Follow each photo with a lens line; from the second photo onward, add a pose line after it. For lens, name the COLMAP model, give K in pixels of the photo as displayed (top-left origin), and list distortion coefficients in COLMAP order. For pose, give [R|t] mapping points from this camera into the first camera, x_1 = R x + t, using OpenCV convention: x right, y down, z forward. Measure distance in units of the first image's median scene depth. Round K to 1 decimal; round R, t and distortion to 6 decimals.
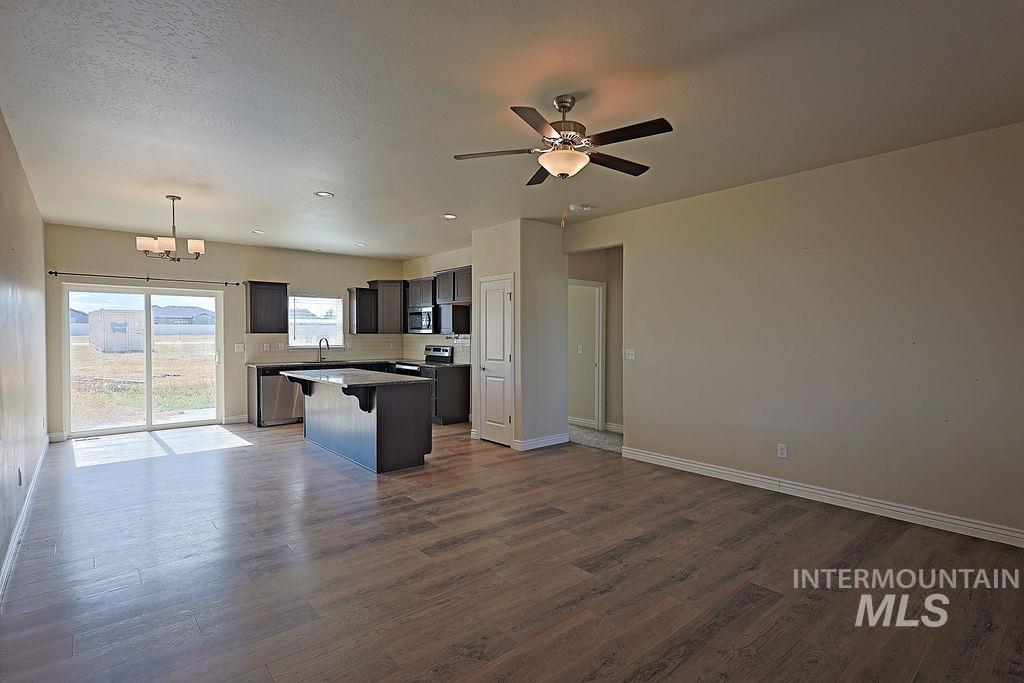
lens RADIAL K [[500.6, 0, 515.1], [0, 500.6, 340.3], [0, 0, 1]] dist [0.000407, 0.000200]
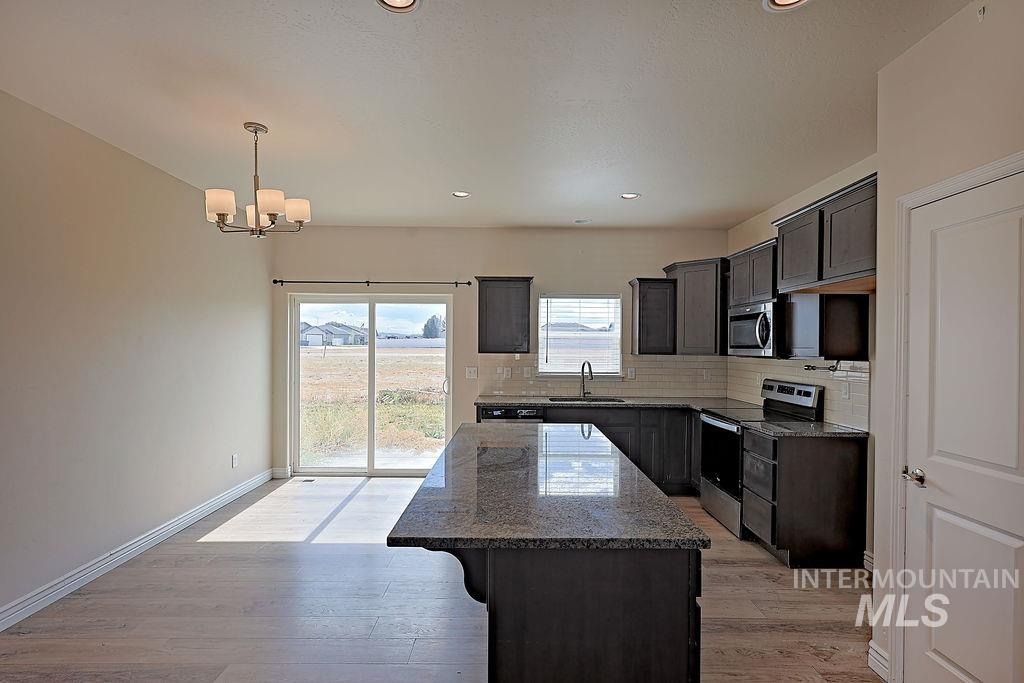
lens RADIAL K [[500.9, 0, 517.7], [0, 500.9, 347.1], [0, 0, 1]] dist [0.004659, 0.000288]
pose [[0.763384, 0.004937, -0.645926, -0.043834], [-0.013333, 0.999878, -0.008116, -0.017027], [0.645807, 0.014808, 0.763357, 0.500530]]
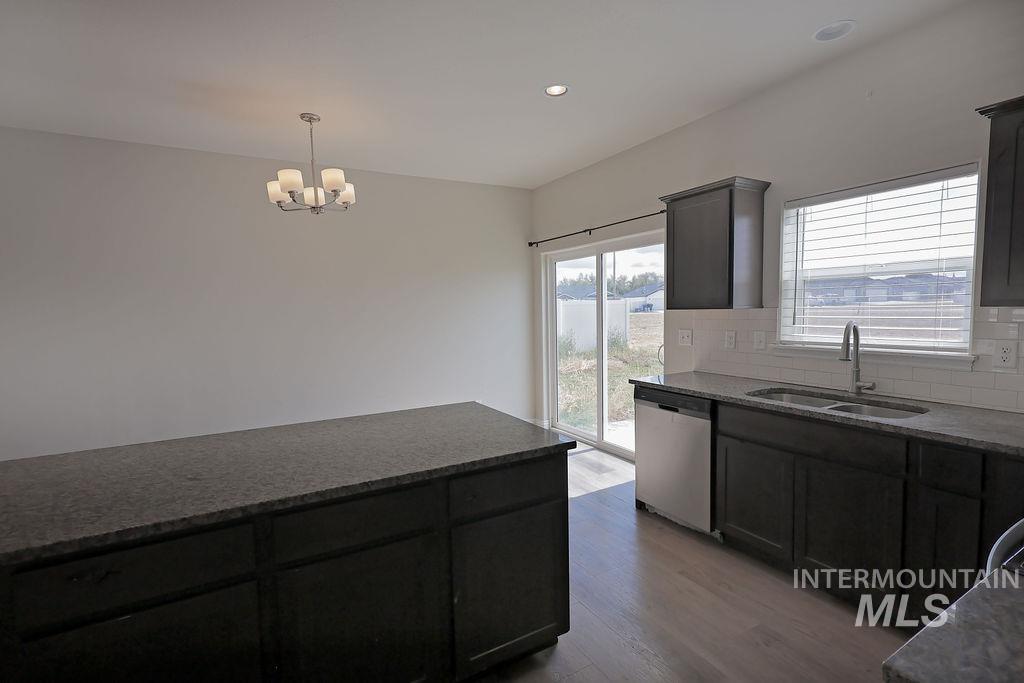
lens RADIAL K [[471.3, 0, 514.9], [0, 471.3, 343.2], [0, 0, 1]] dist [0.002257, -0.000010]
pose [[-0.182323, 0.077978, -0.980142, -0.062179], [0.013328, 0.996955, 0.076836, -0.018293], [0.983148, 0.000946, -0.182807, 0.919349]]
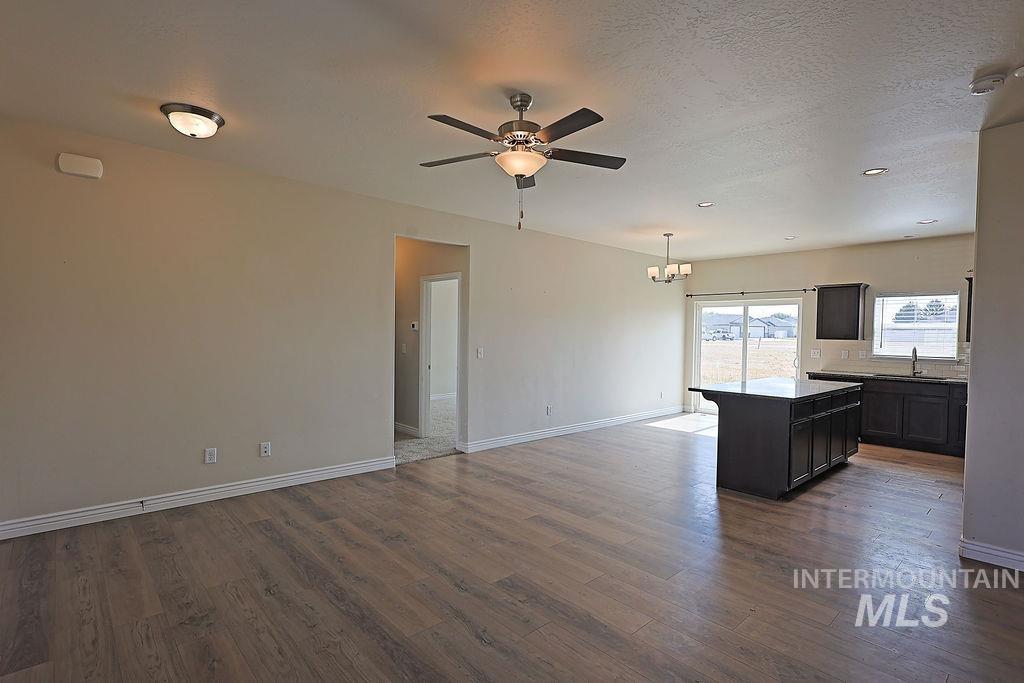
lens RADIAL K [[500.9, 0, 517.7], [0, 500.9, 347.1], [0, 0, 1]] dist [0.004659, 0.000288]
pose [[0.032155, 0.025576, -0.999156, 0.422063], [-0.027406, 0.999319, 0.024698, -0.006625], [0.999107, 0.026589, 0.032834, 0.377646]]
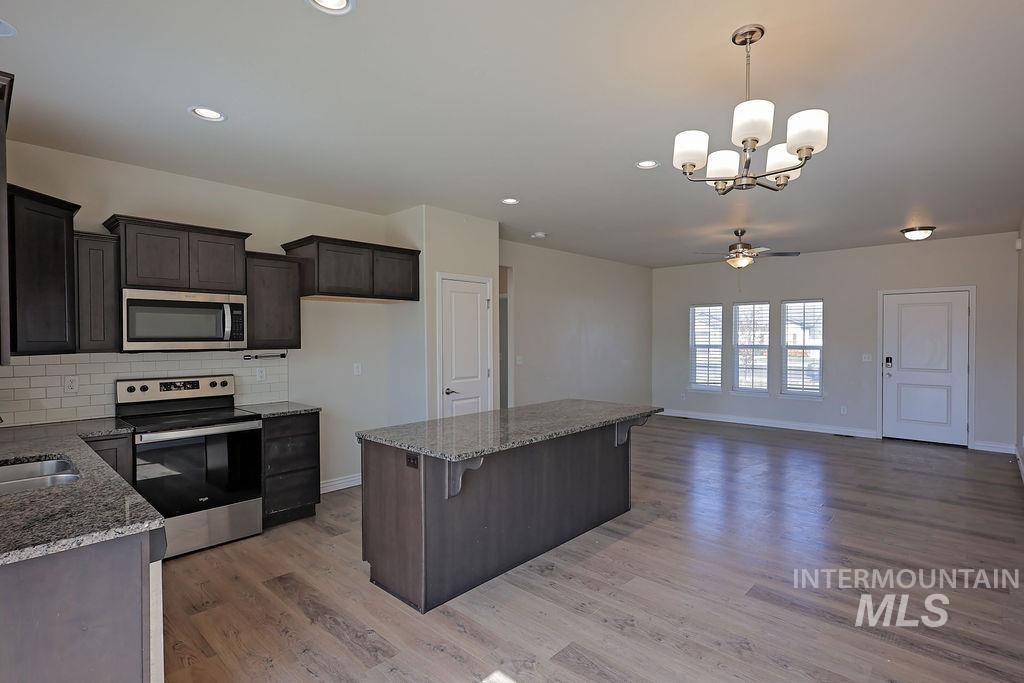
lens RADIAL K [[500.9, 0, 517.7], [0, 500.9, 347.1], [0, 0, 1]] dist [0.004659, 0.000288]
pose [[-0.115627, -0.020629, 0.993078, -0.708678], [0.016681, 0.999603, 0.022707, -0.023474], [-0.993153, 0.019191, -0.115237, 0.824328]]
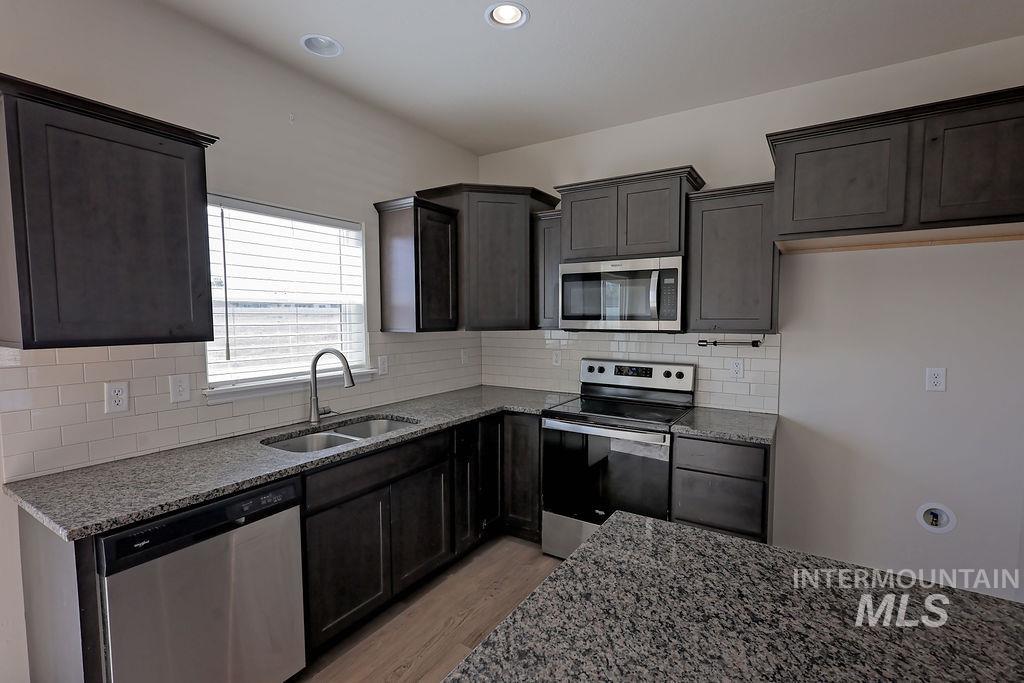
lens RADIAL K [[471.3, 0, 514.9], [0, 471.3, 343.2], [0, 0, 1]] dist [0.002257, -0.000010]
pose [[0.956794, -0.021370, 0.289981, -0.386831], [0.007301, 0.998747, 0.049512, -0.023926], [-0.290676, -0.045256, 0.955751, 0.746426]]
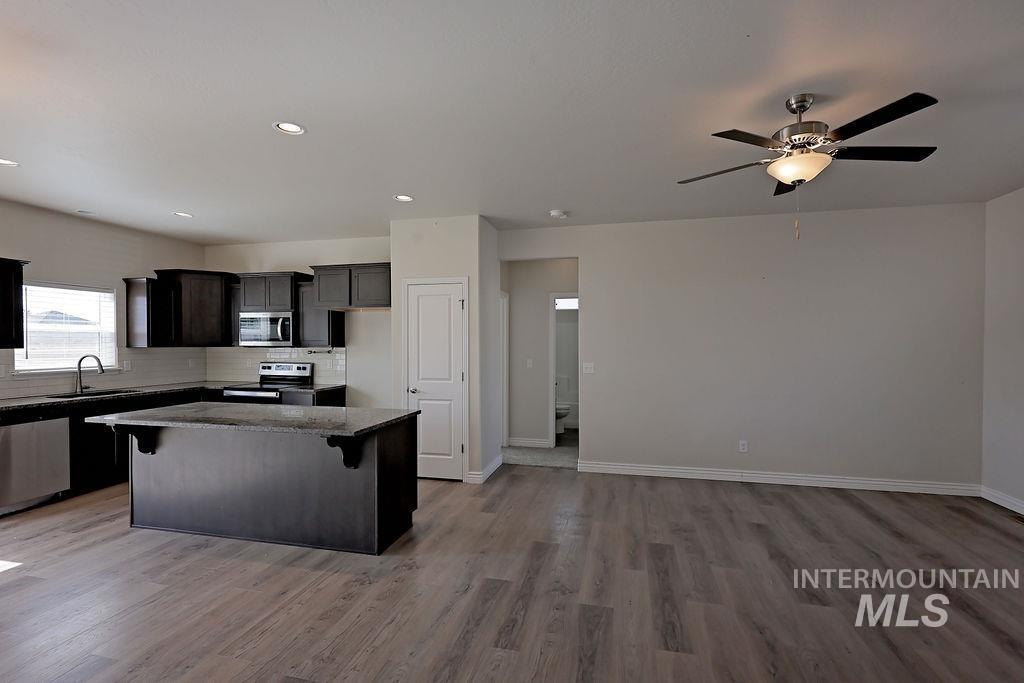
lens RADIAL K [[471.3, 0, 514.9], [0, 471.3, 343.2], [0, 0, 1]] dist [0.002257, -0.000010]
pose [[0.810303, -0.002733, 0.586005, -0.322621], [0.007807, 0.999951, -0.006132, -0.012398], [-0.585959, 0.009544, 0.810284, 0.234413]]
